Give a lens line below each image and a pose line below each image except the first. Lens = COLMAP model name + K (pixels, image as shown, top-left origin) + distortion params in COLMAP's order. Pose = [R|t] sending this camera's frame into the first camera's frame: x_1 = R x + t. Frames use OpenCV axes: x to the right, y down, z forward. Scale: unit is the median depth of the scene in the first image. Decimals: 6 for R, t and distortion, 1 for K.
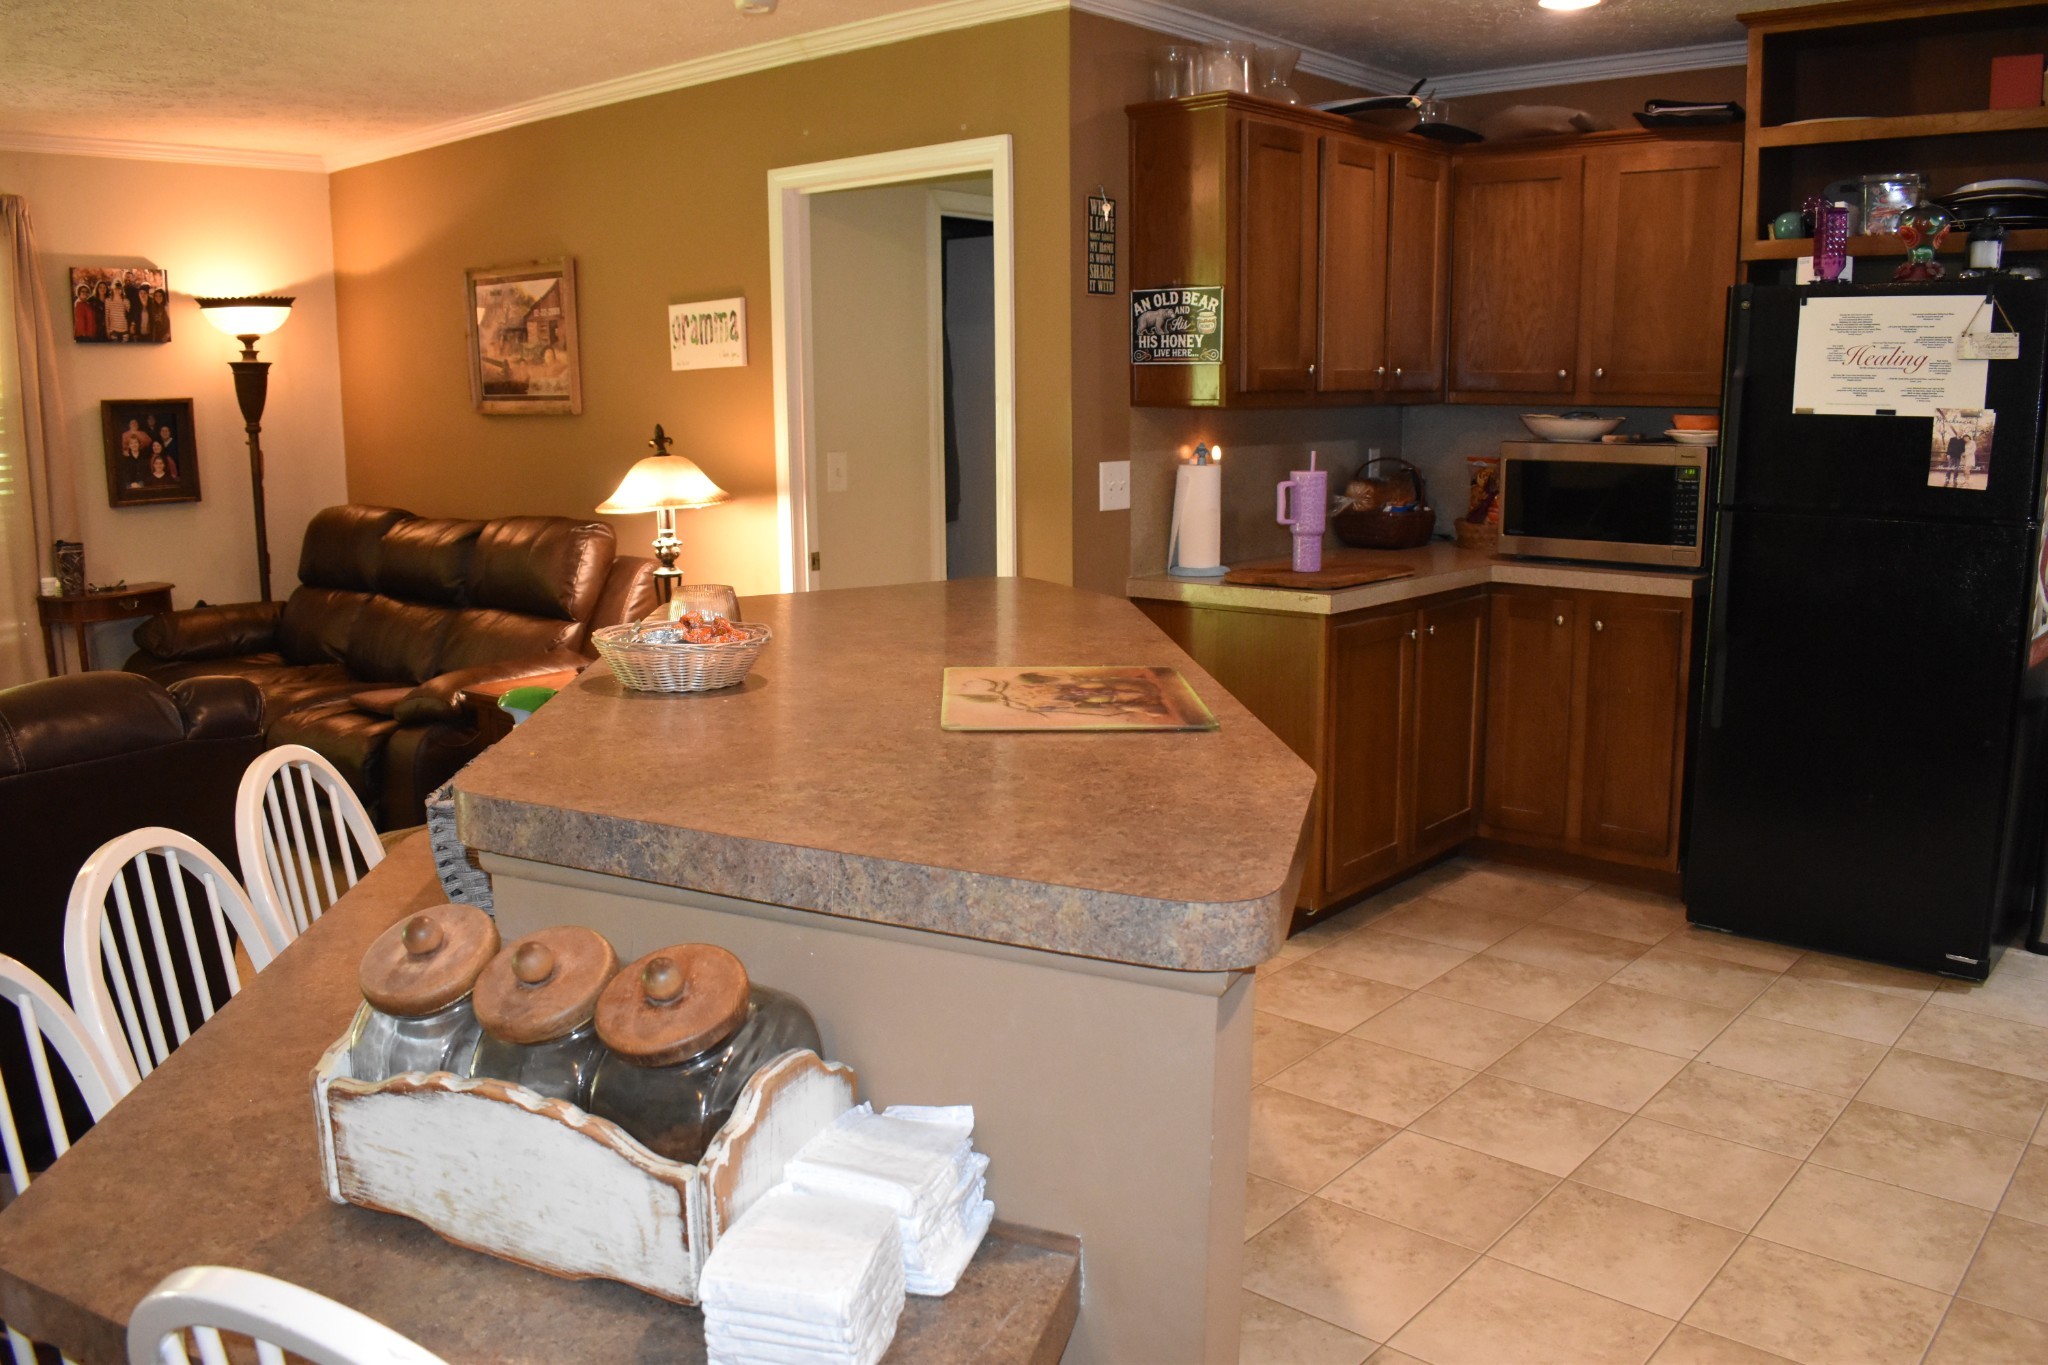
lens RADIAL K [[1616.1, 0, 1024.0], [0, 1616.1, 682.5], [0, 0, 1]] dist [-0.092243, 0.012887]
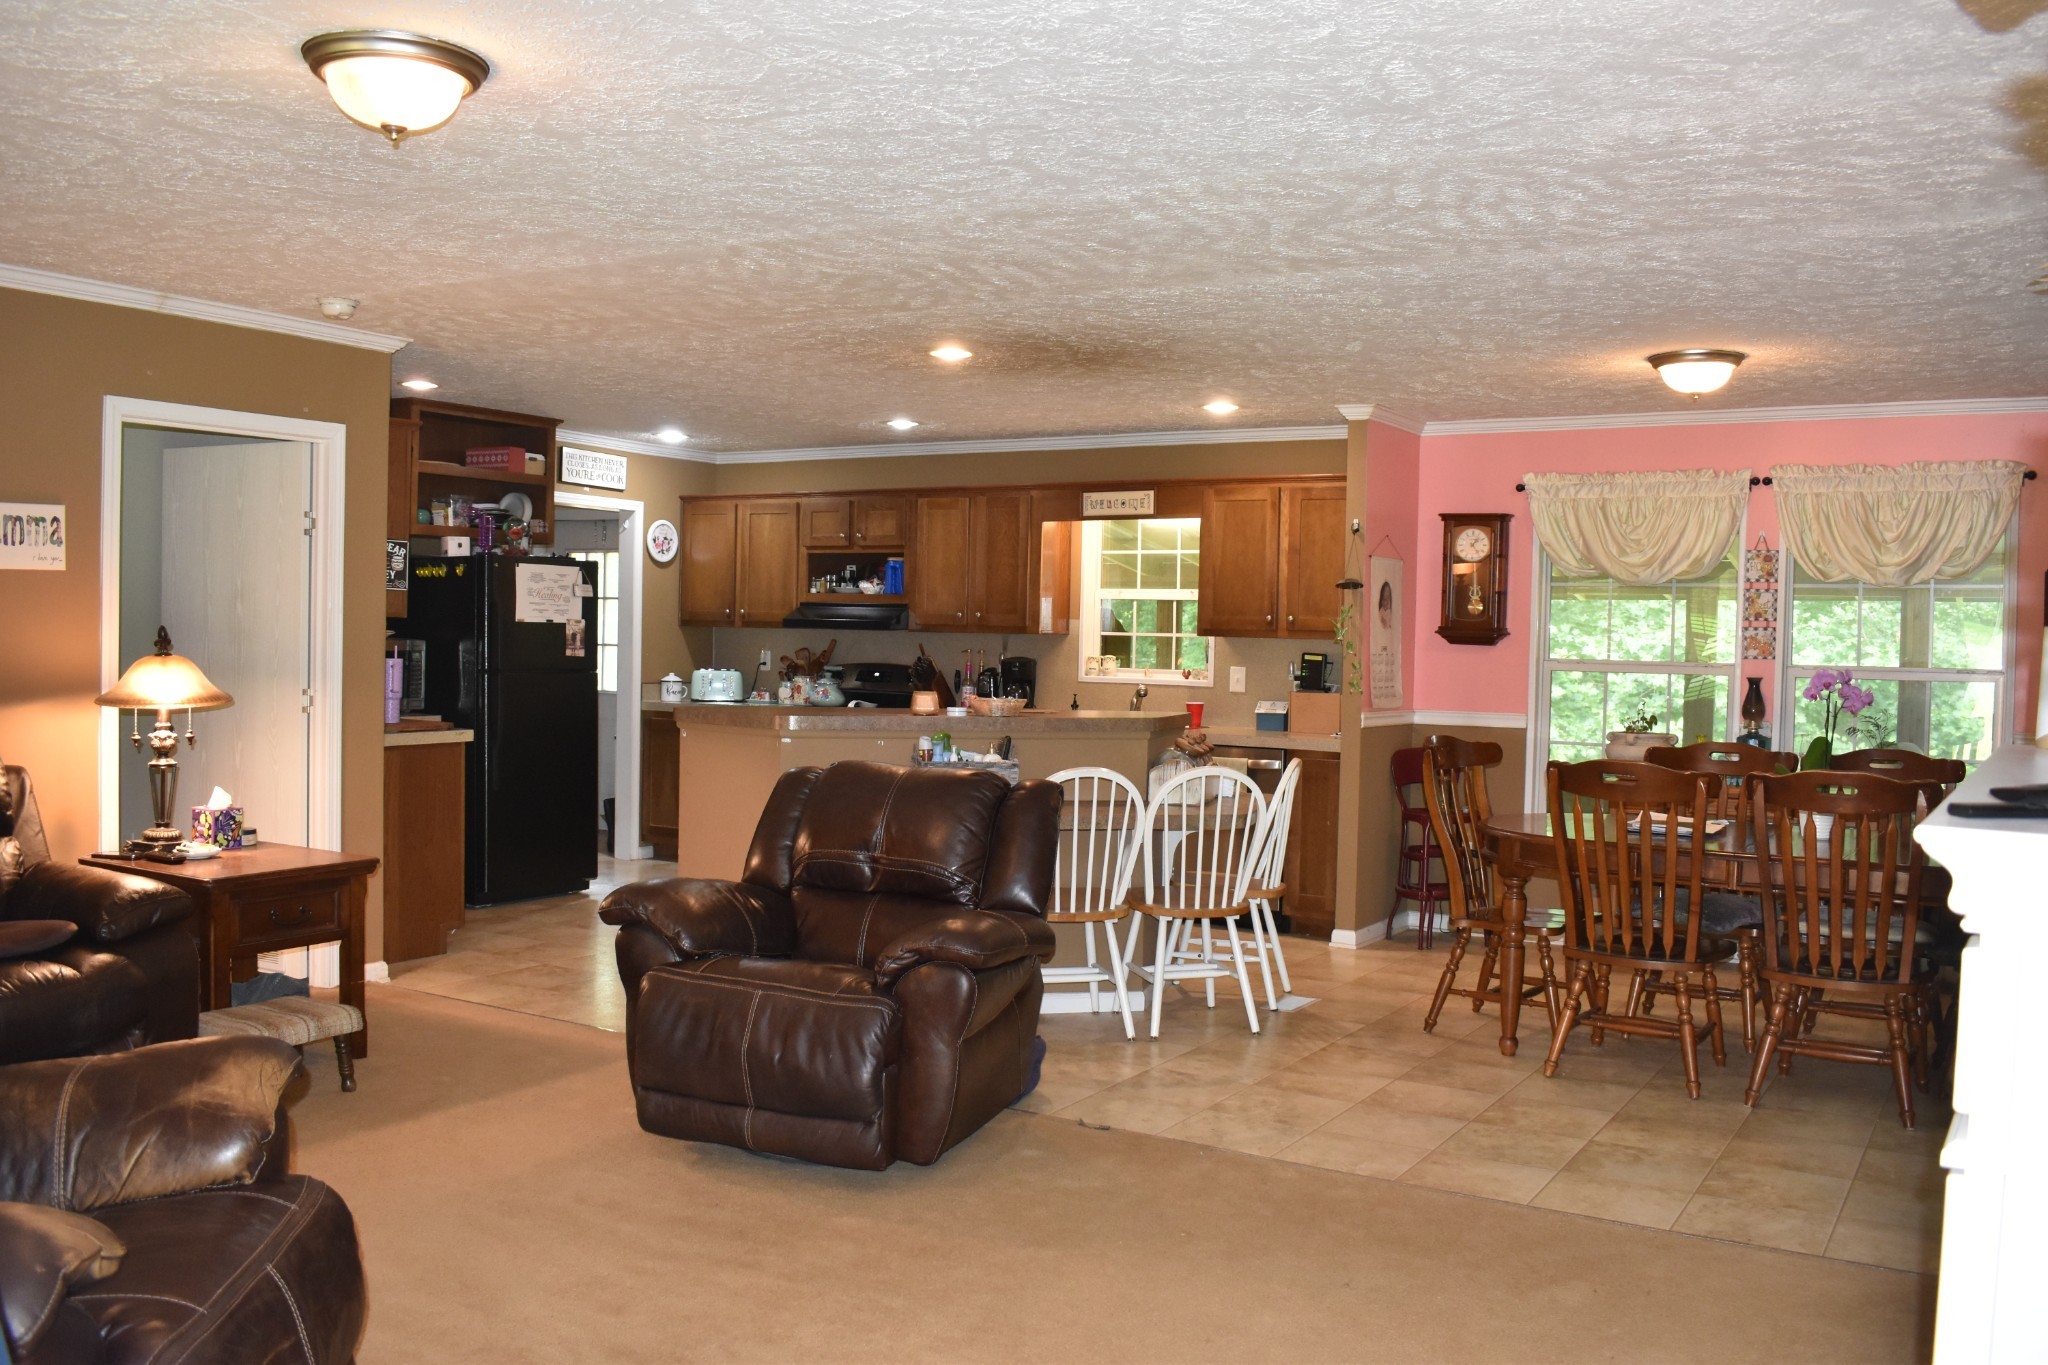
lens RADIAL K [[1727.5, 0, 1024.0], [0, 1727.5, 682.5], [0, 0, 1]] dist [-0.087803, 0.006953]
pose [[-0.161145, -0.027694, 0.986542, -1.400245], [0.151180, 0.987116, 0.052404, -0.092441], [-0.975283, 0.157591, -0.154882, 0.598497]]
